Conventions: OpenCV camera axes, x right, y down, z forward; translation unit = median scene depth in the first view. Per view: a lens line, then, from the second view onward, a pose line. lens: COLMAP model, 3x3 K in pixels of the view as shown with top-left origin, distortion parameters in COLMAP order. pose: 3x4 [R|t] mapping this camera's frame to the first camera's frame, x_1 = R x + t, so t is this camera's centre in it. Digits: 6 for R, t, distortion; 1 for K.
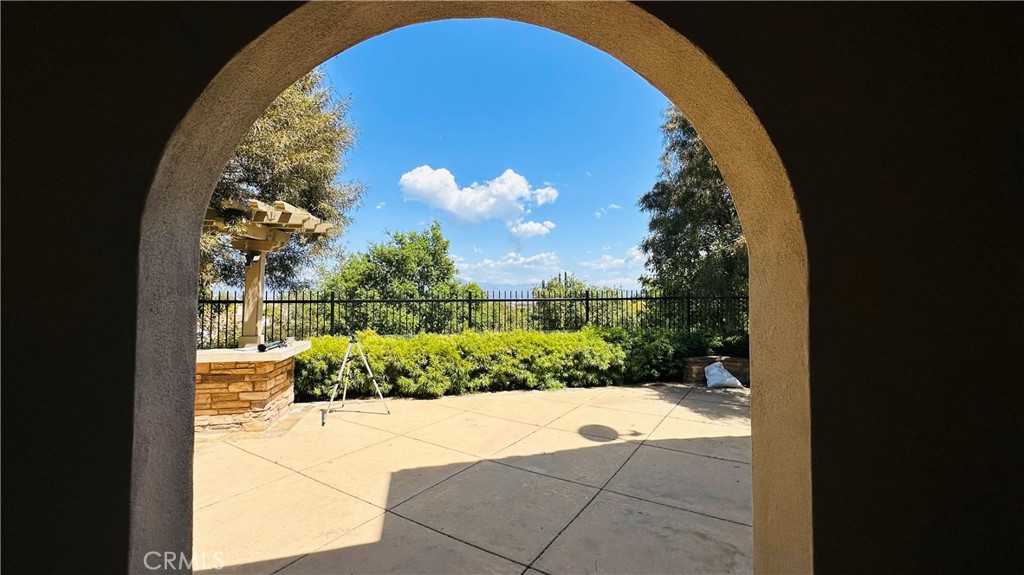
lens RADIAL K [[407.0, 0, 512.0], [0, 407.0, 287.5], [0, 0, 1]] dist [-0.002528, -0.000229]
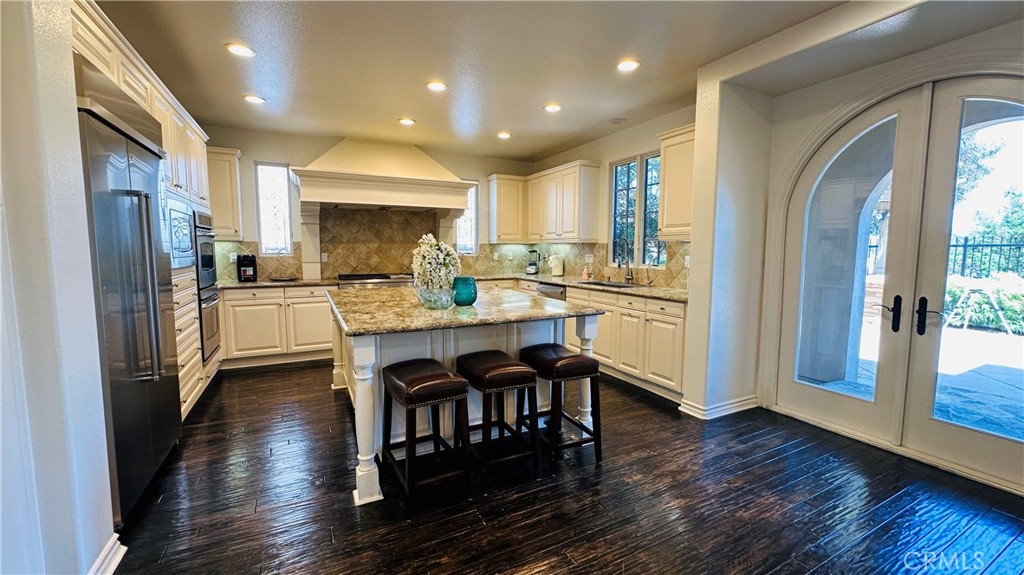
lens RADIAL K [[407.0, 0, 512.0], [0, 407.0, 287.5], [0, 0, 1]] dist [-0.002528, -0.000229]
pose [[0.260839, 0.083704, -0.961747, 0.360348], [0.025608, 0.995283, 0.093568, 0.012572], [0.965043, -0.049035, 0.257465, -0.567643]]
